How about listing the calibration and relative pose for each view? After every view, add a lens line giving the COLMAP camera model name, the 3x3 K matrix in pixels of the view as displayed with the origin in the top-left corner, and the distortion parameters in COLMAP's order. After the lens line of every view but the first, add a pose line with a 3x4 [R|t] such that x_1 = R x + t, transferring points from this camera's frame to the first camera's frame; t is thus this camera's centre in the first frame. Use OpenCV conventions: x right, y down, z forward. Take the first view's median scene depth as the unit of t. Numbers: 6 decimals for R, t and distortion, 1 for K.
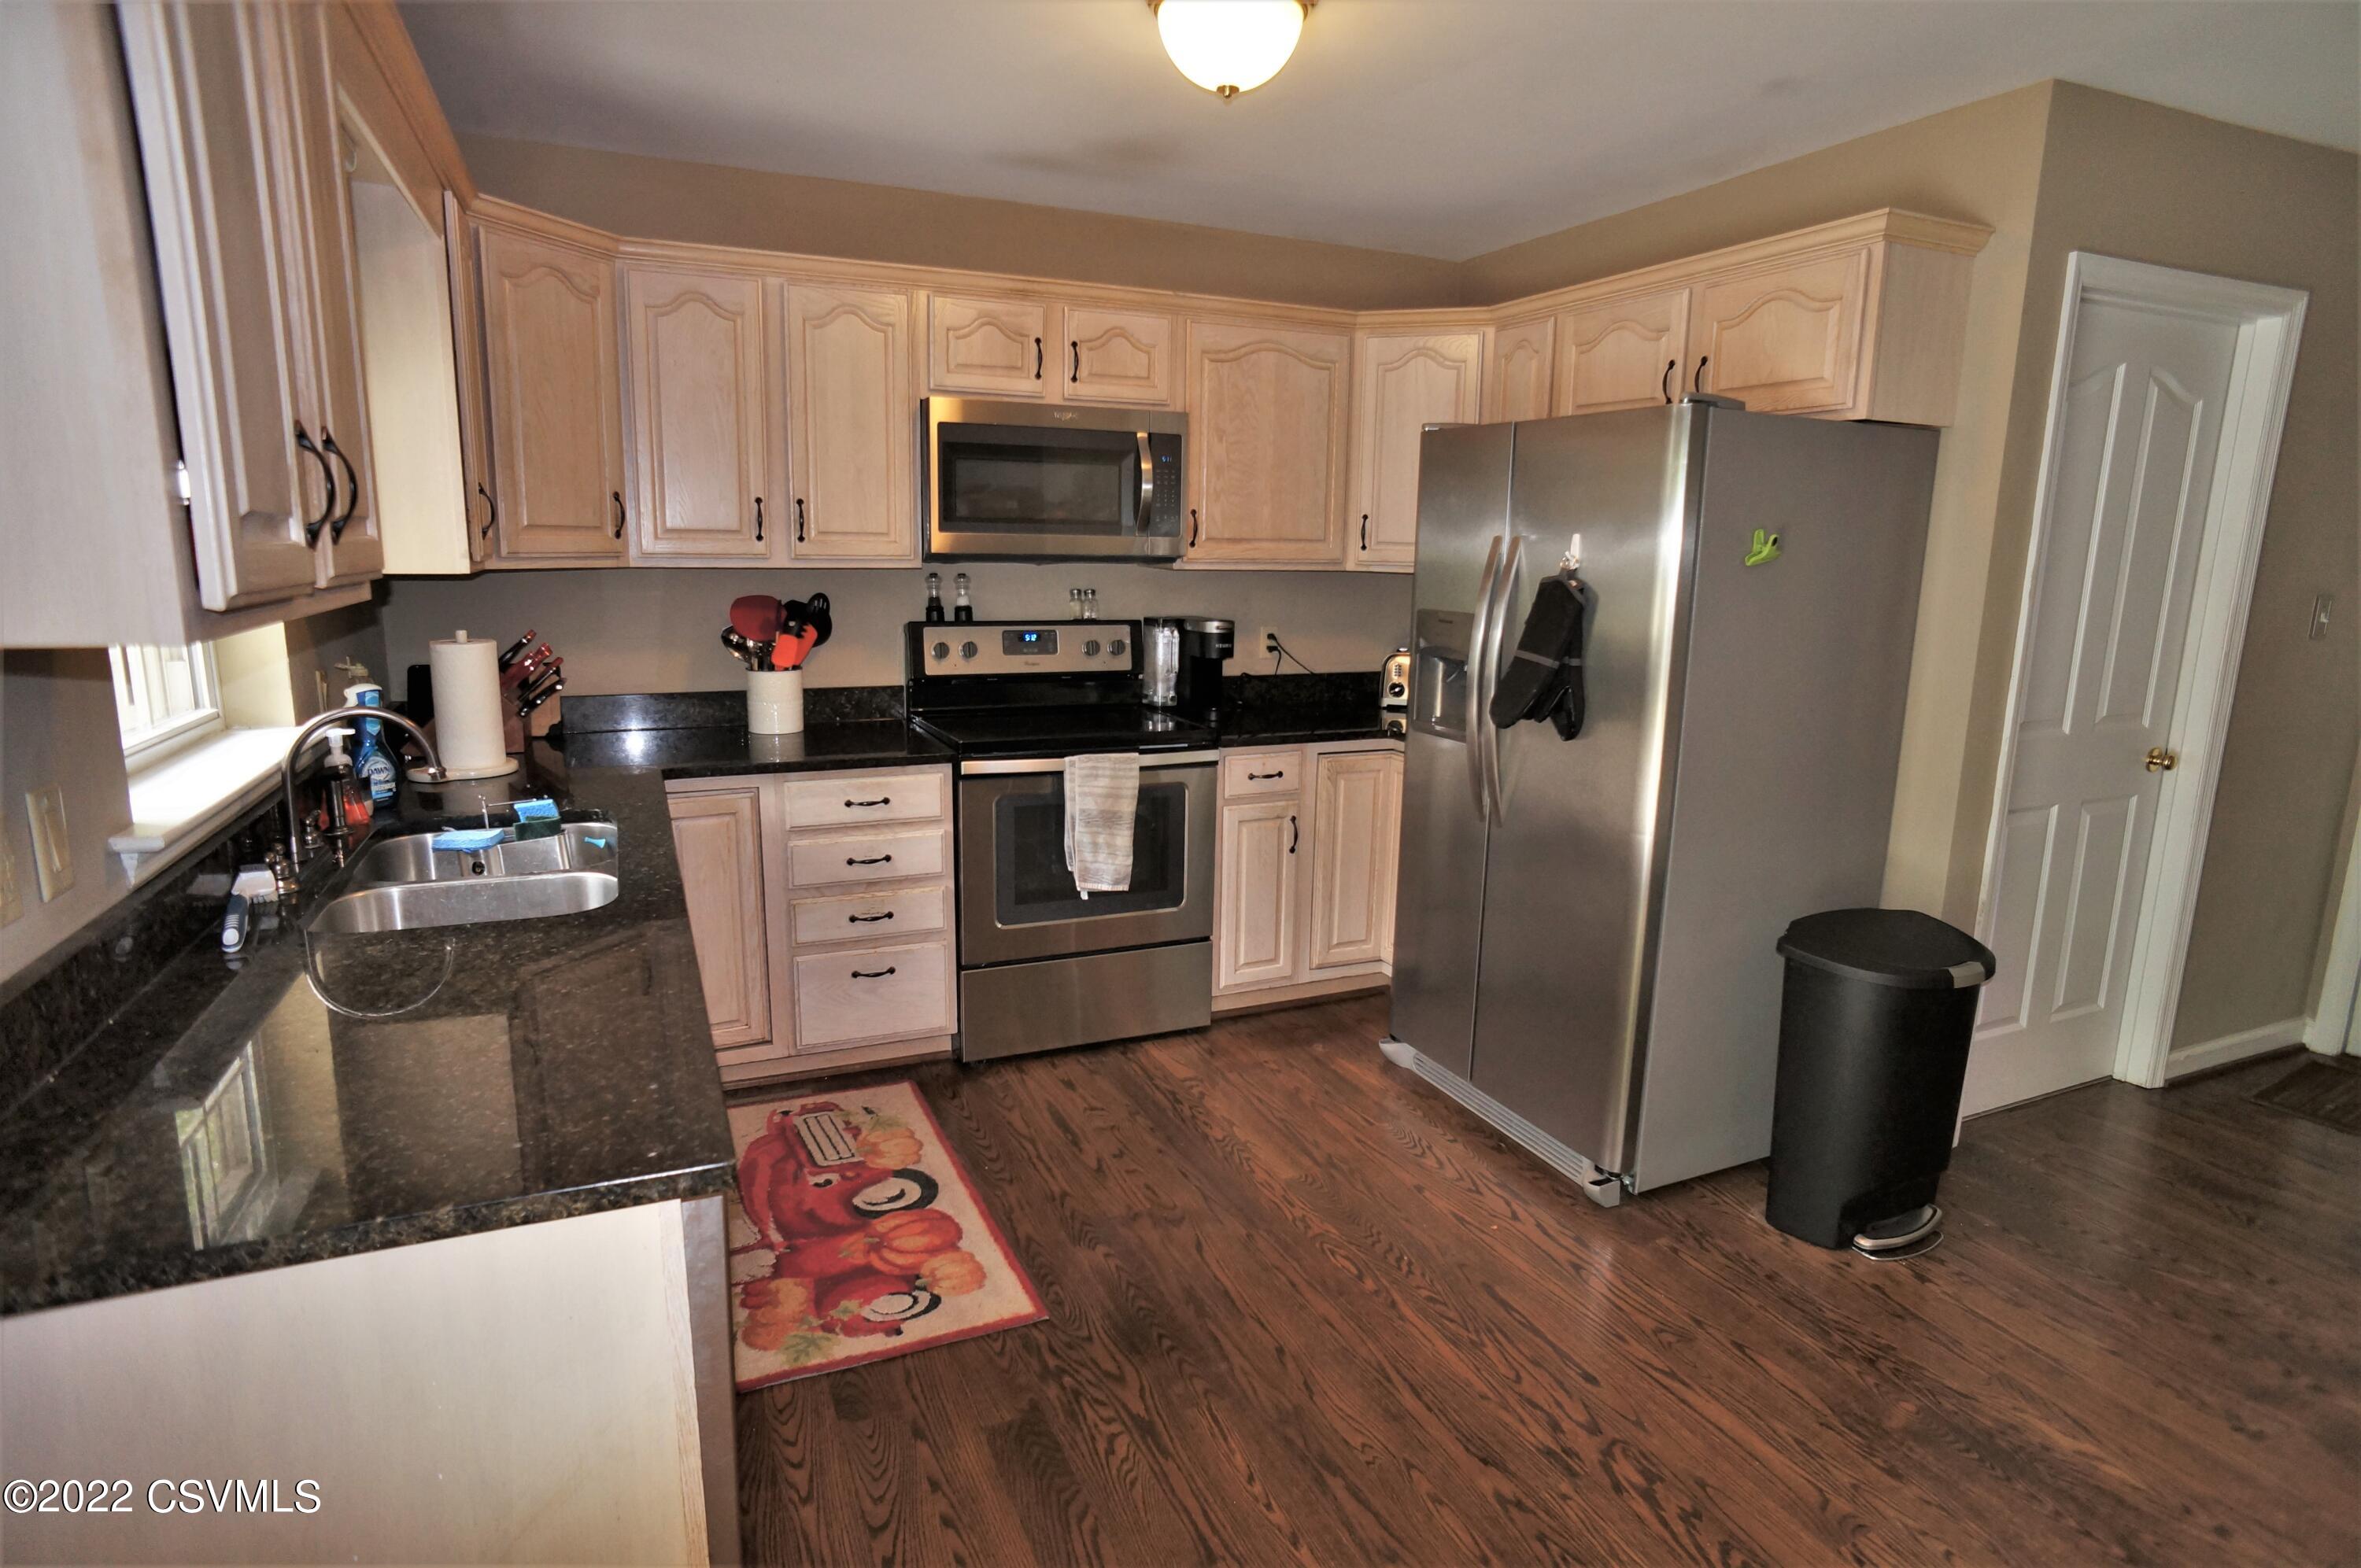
lens RADIAL K [[1240.3, 0, 1184.3], [0, 1240.3, 776.5], [0, 0, 1]] dist [-0.079015, 0.051771]
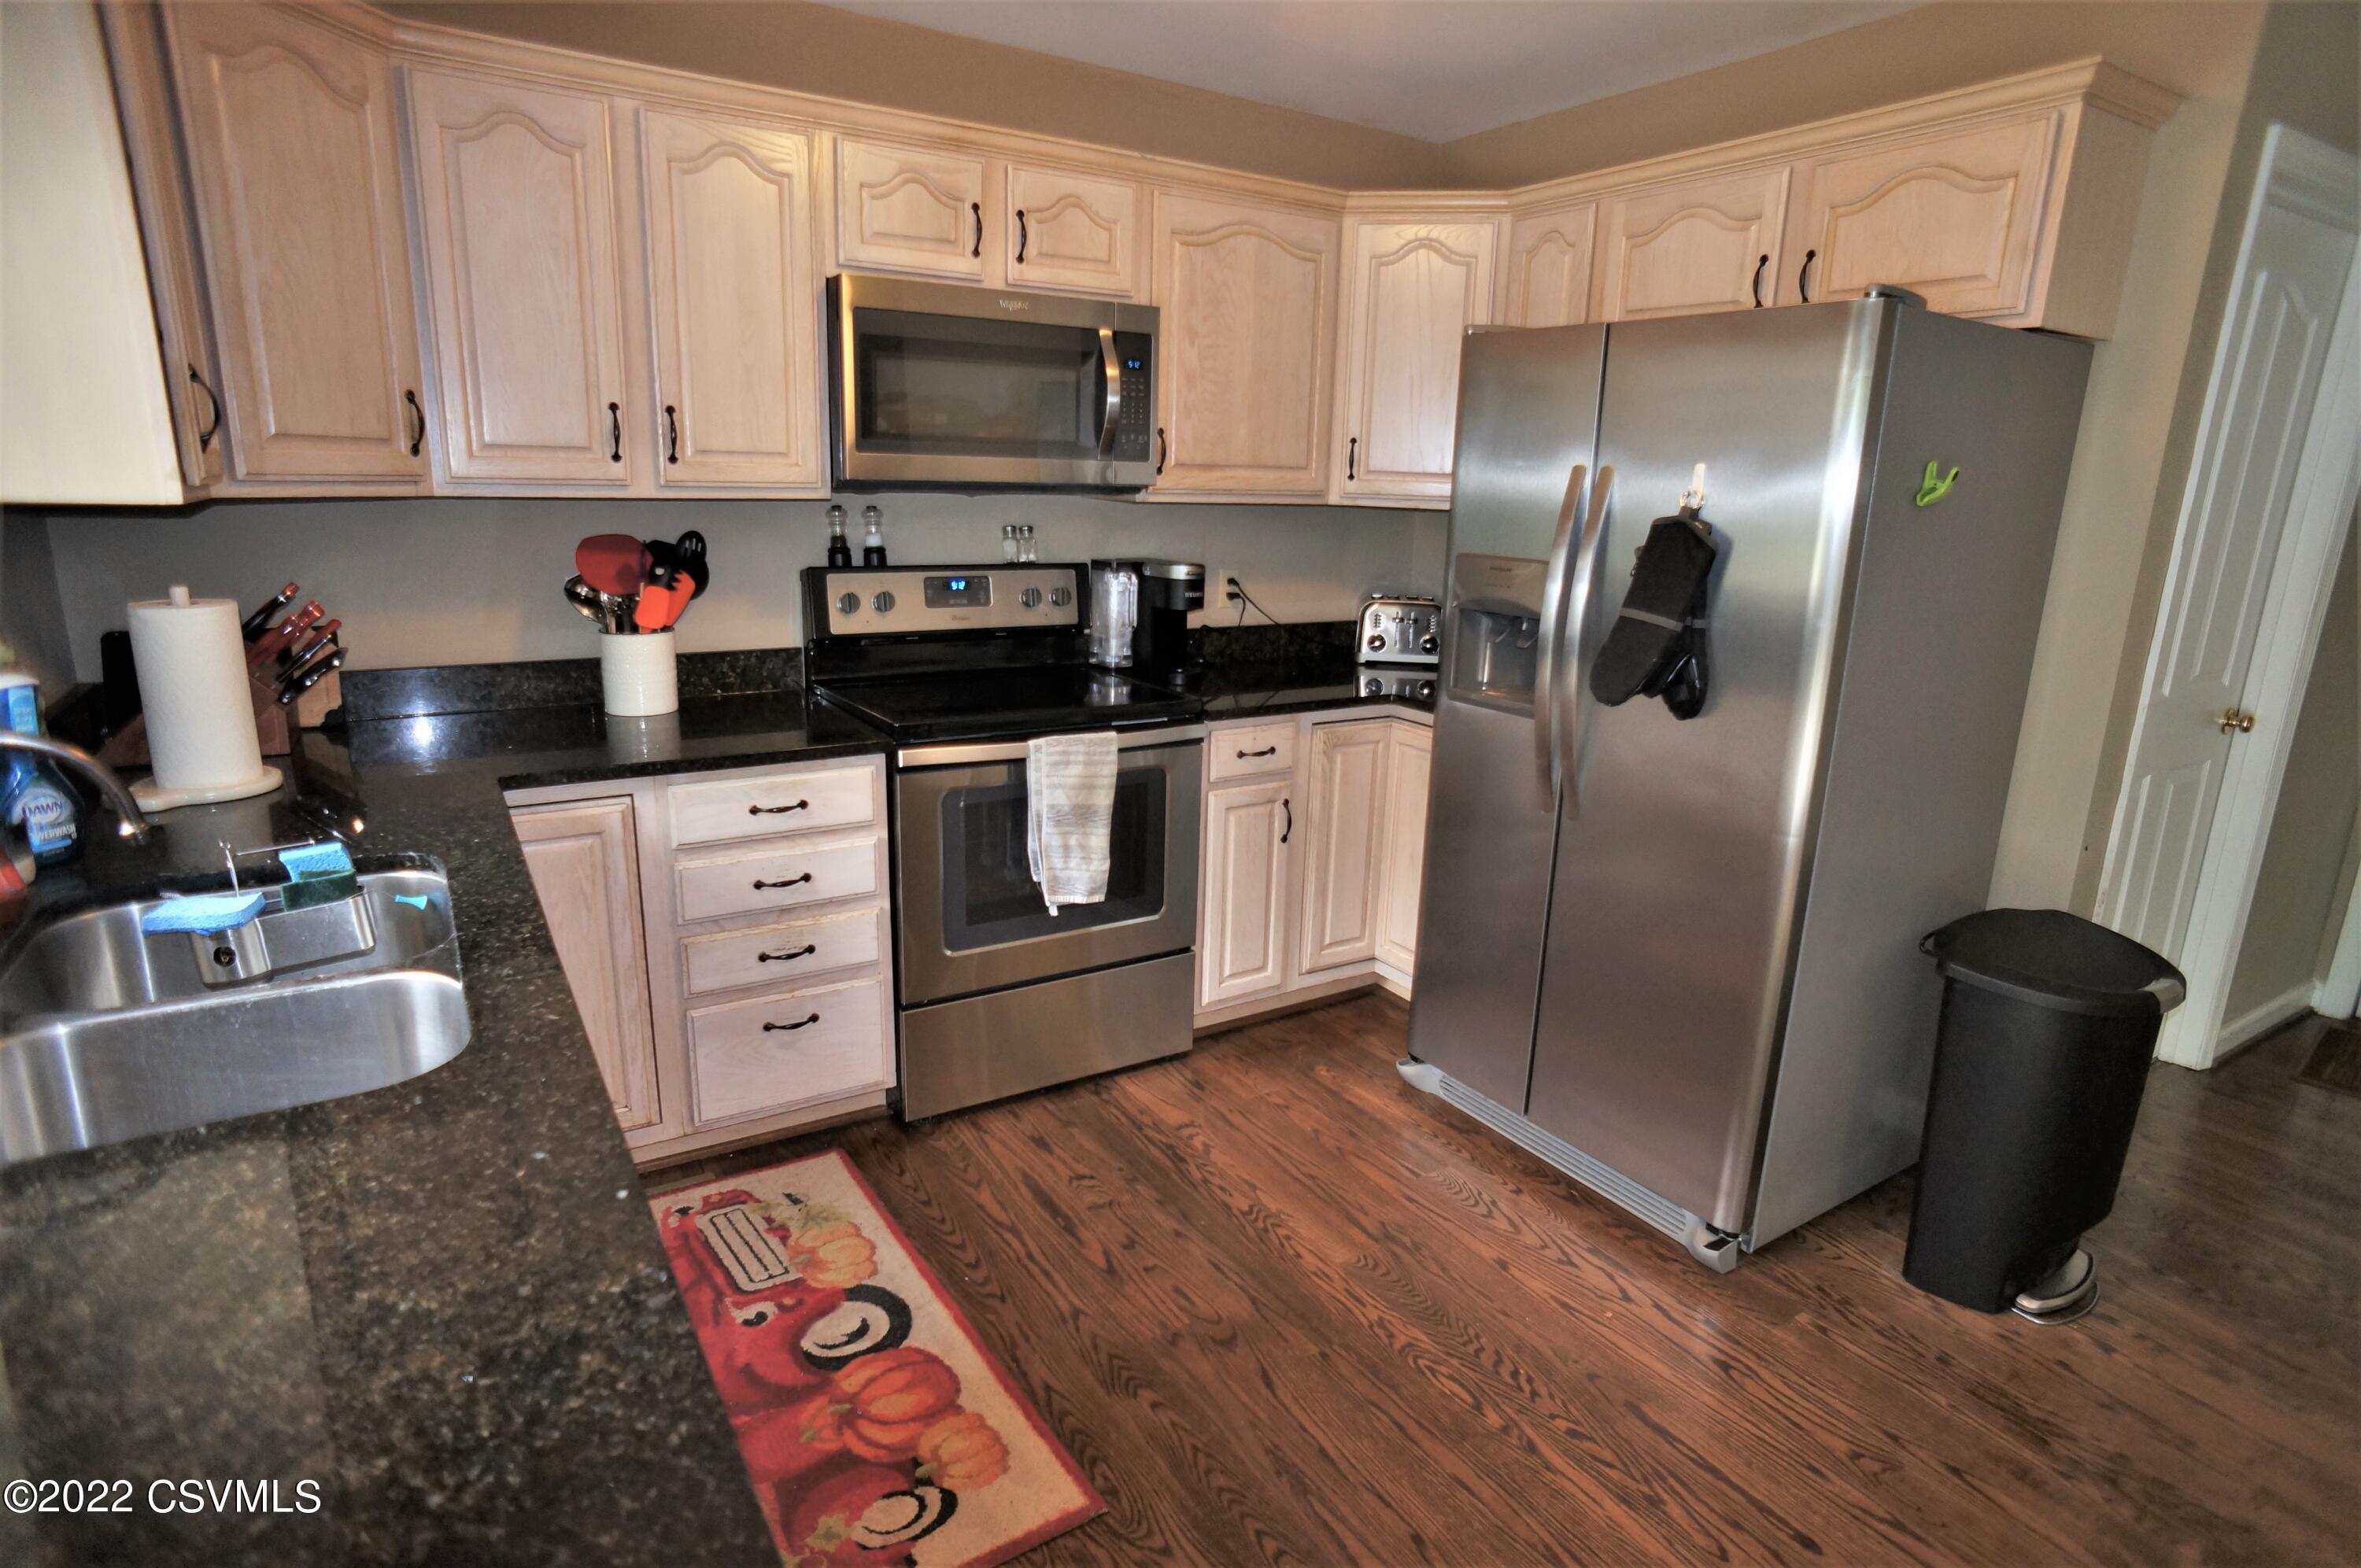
lens RADIAL K [[1240.3, 0, 1184.3], [0, 1240.3, 776.5], [0, 0, 1]] dist [-0.079015, 0.051771]
pose [[0.989918, -0.023991, 0.139595, -0.109788], [0.016290, 0.998295, 0.056050, -0.035619], [-0.140702, -0.053211, 0.988621, 0.203022]]
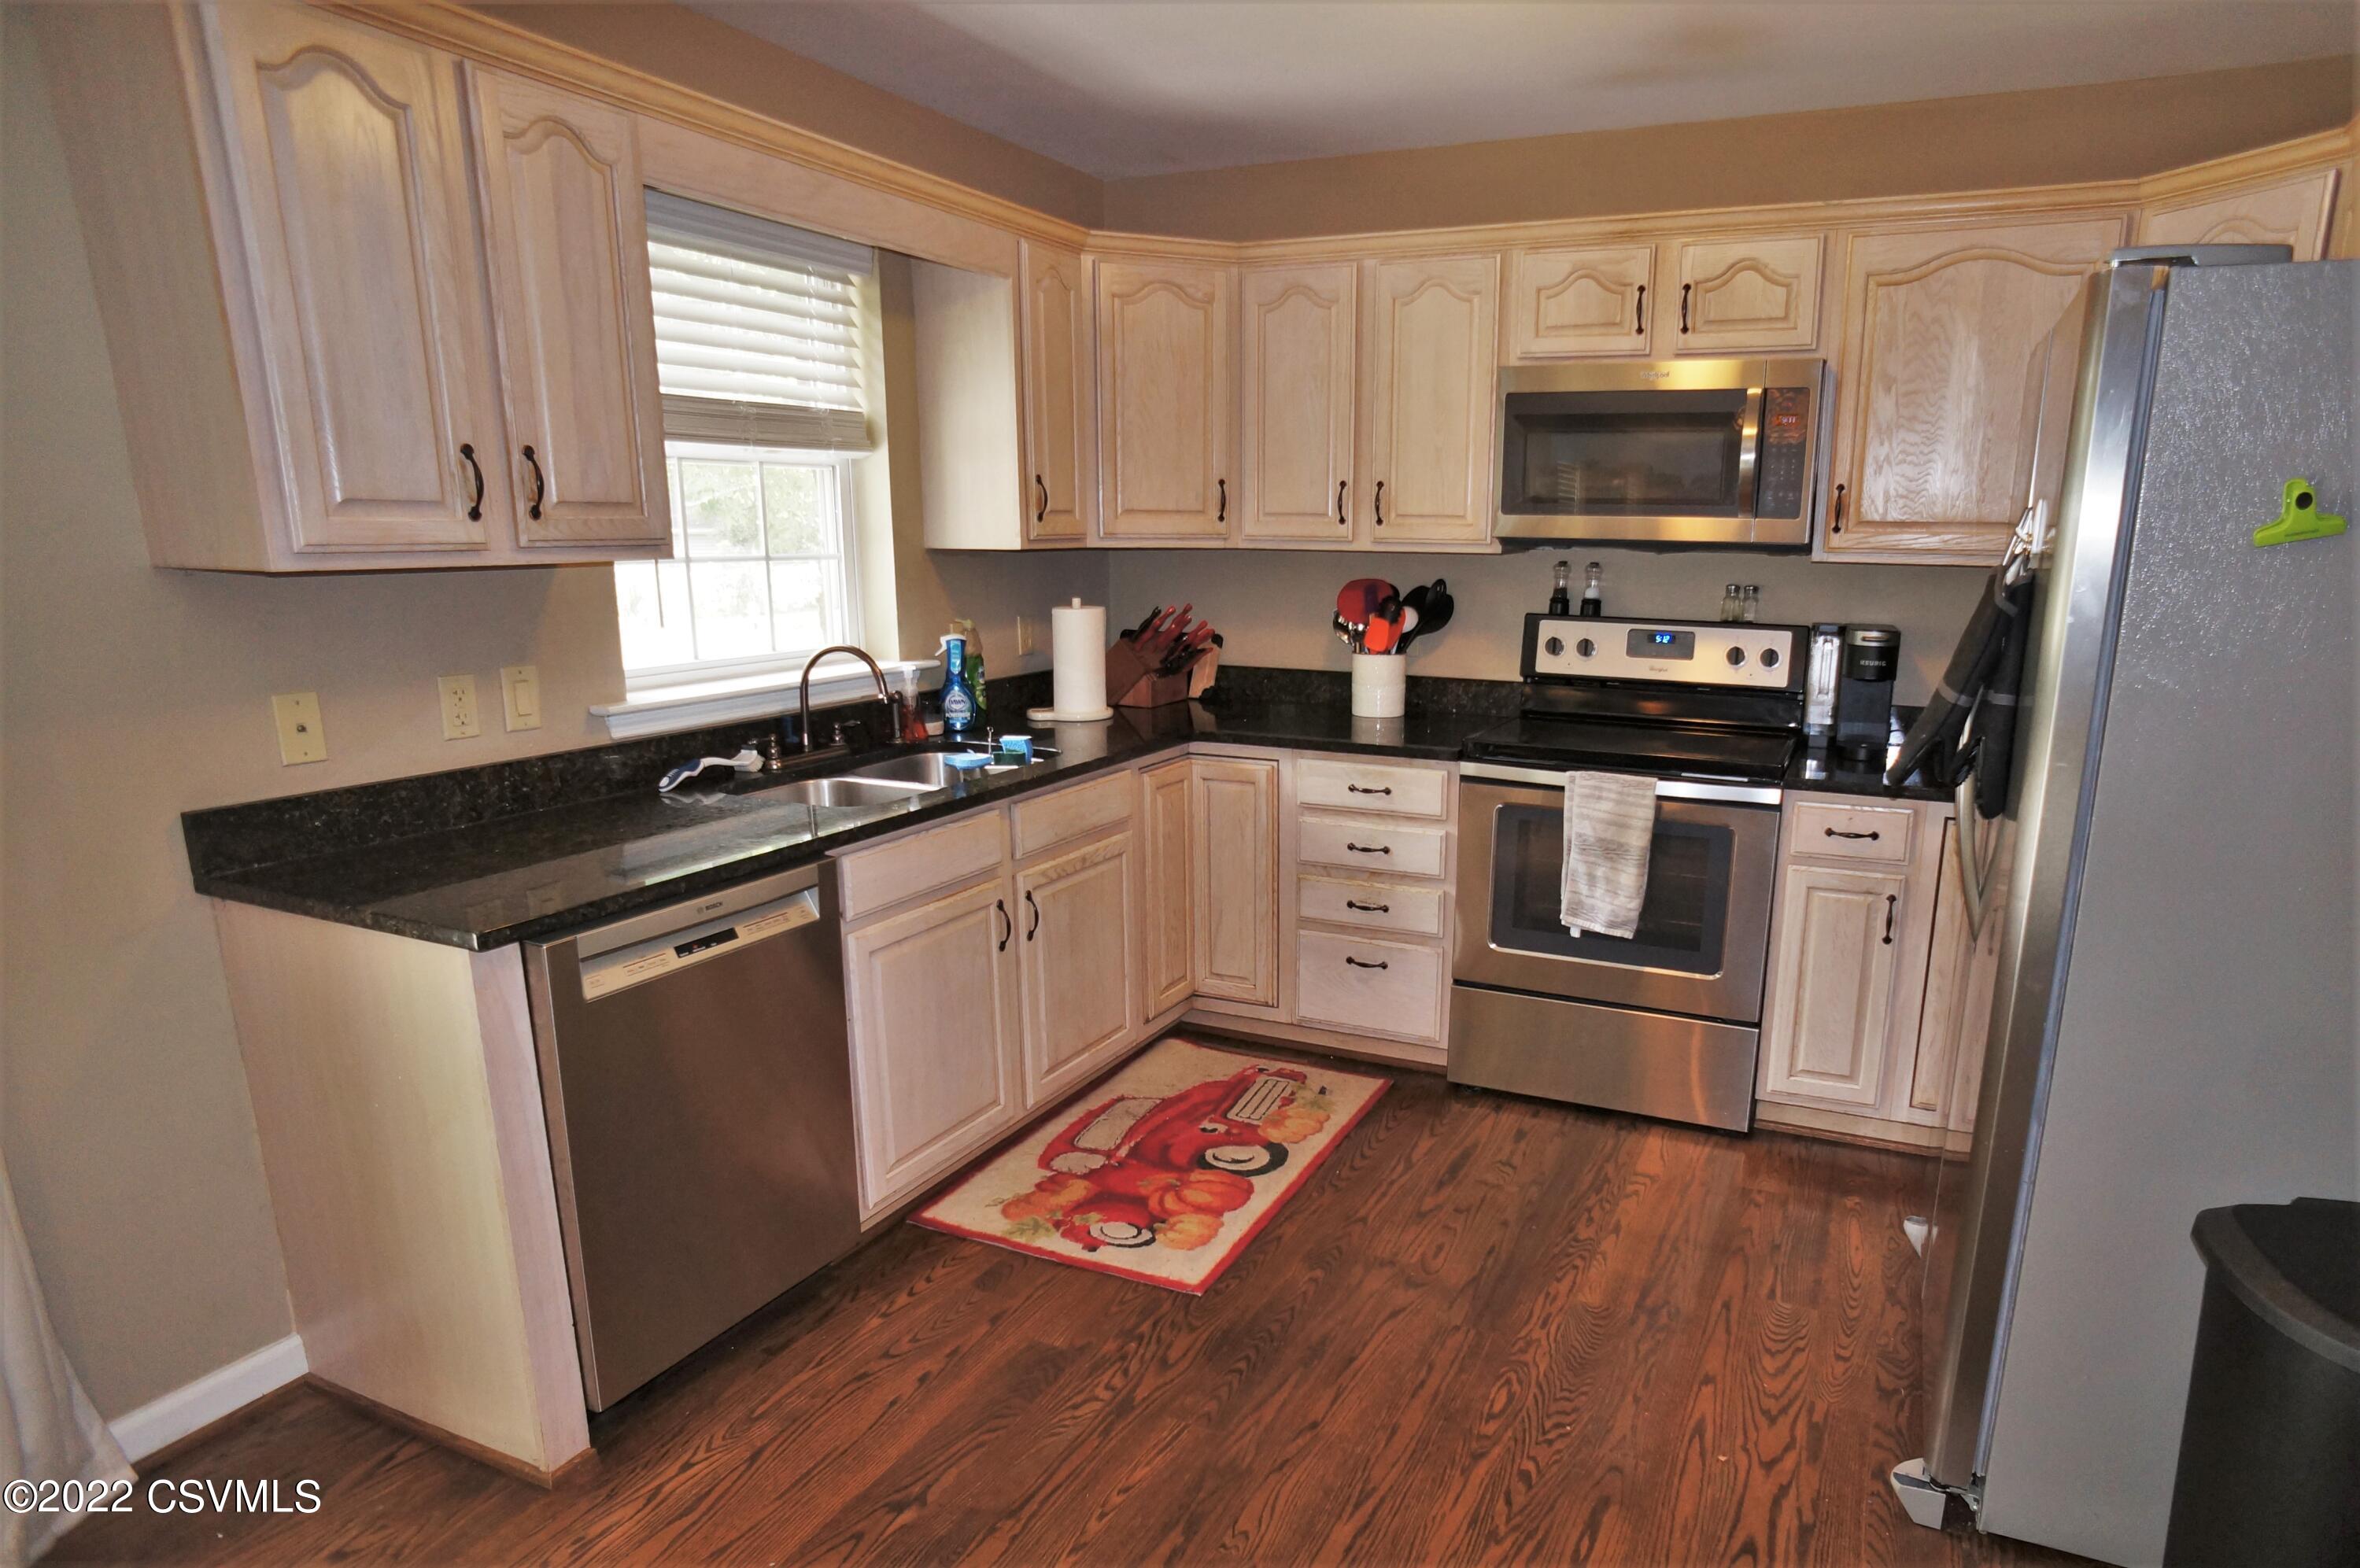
lens RADIAL K [[1382.1, 0, 1313.6], [0, 1382.1, 857.5], [0, 0, 1]] dist [-0.079132, 0.062466]
pose [[0.671292, 0.162620, -0.723133, 0.502409], [-0.136282, 0.986081, 0.095241, -0.023810], [0.728556, 0.034615, 0.684111, 0.206255]]
